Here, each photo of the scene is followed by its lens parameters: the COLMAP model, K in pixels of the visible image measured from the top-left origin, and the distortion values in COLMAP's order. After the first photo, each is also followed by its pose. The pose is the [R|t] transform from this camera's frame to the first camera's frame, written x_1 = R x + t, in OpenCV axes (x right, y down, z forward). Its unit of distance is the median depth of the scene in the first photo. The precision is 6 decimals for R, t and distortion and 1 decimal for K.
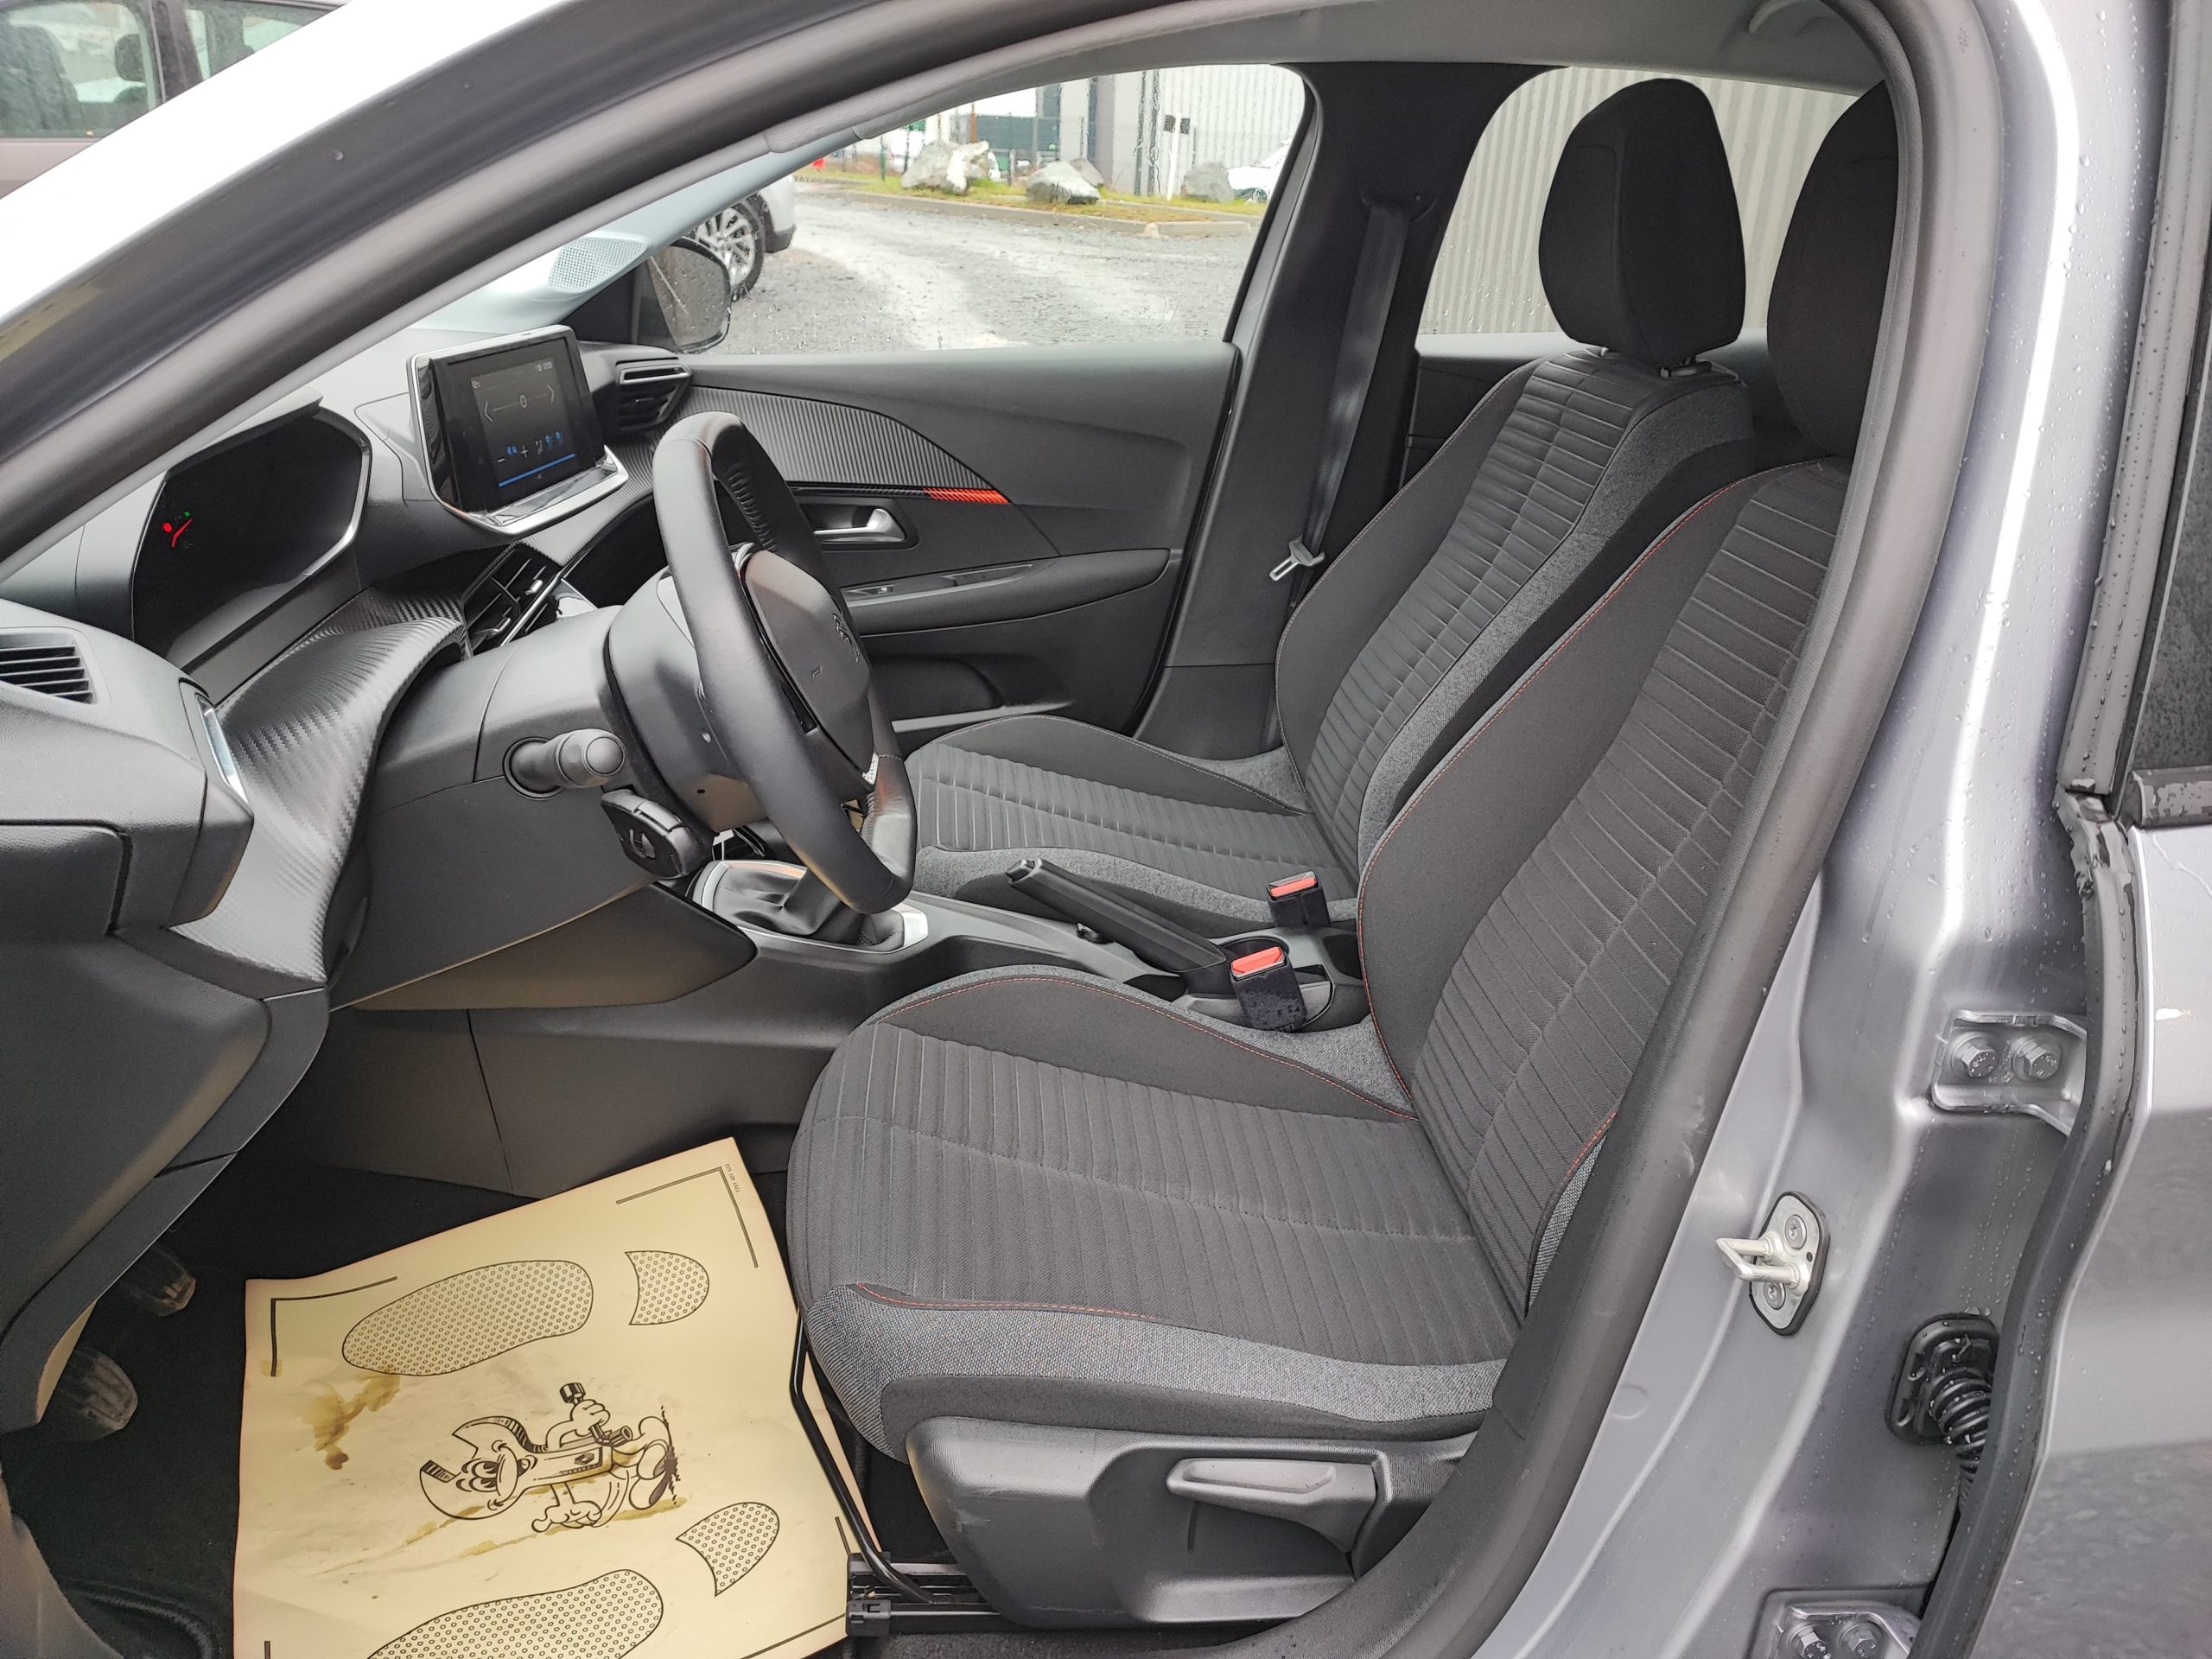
lens RADIAL K [[1541.5, 0, 1195.4], [0, 1541.5, 828.6], [0, 0, 1]] dist [0.006781, -0.038100]
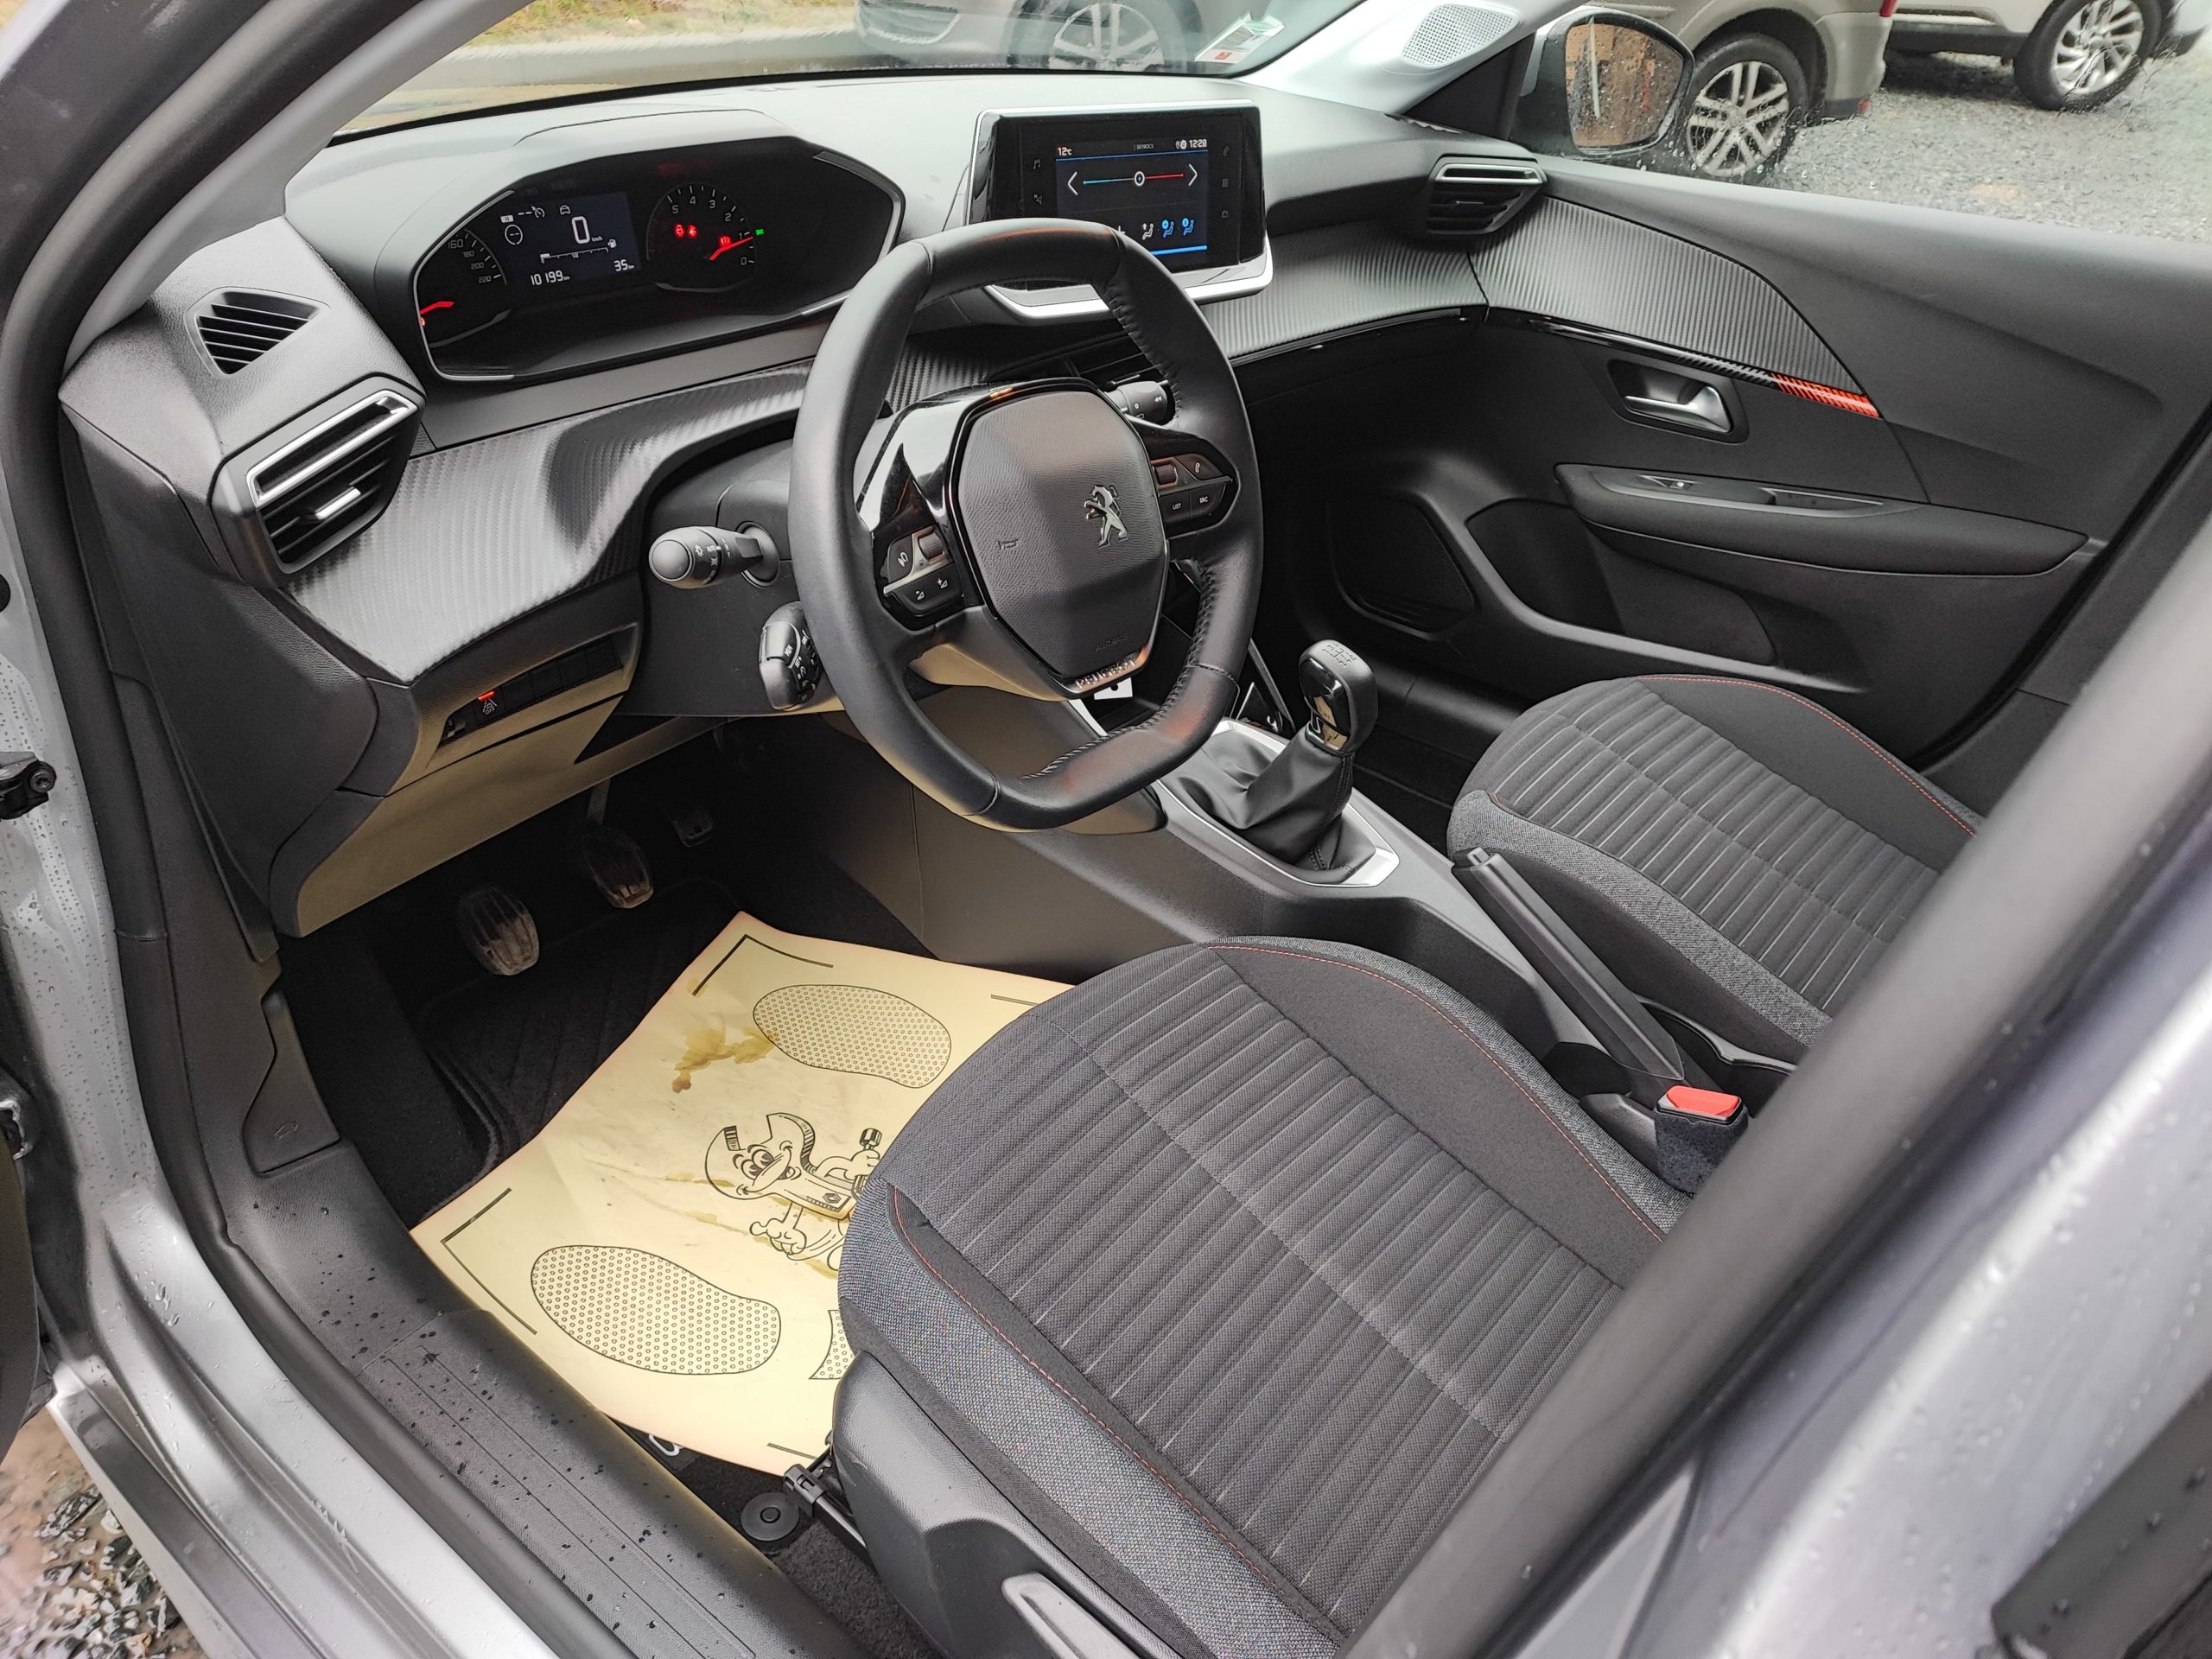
lens RADIAL K [[1592.8, 0, 1106.0], [0, 1592.8, 854.4], [0, 0, 1]] dist [-0.001176, -0.002585]
pose [[0.695495, 0.402932, -0.594922, 0.279230], [-0.327858, 0.914713, 0.236239, -0.122623], [0.639372, 0.030747, 0.768283, 0.257938]]
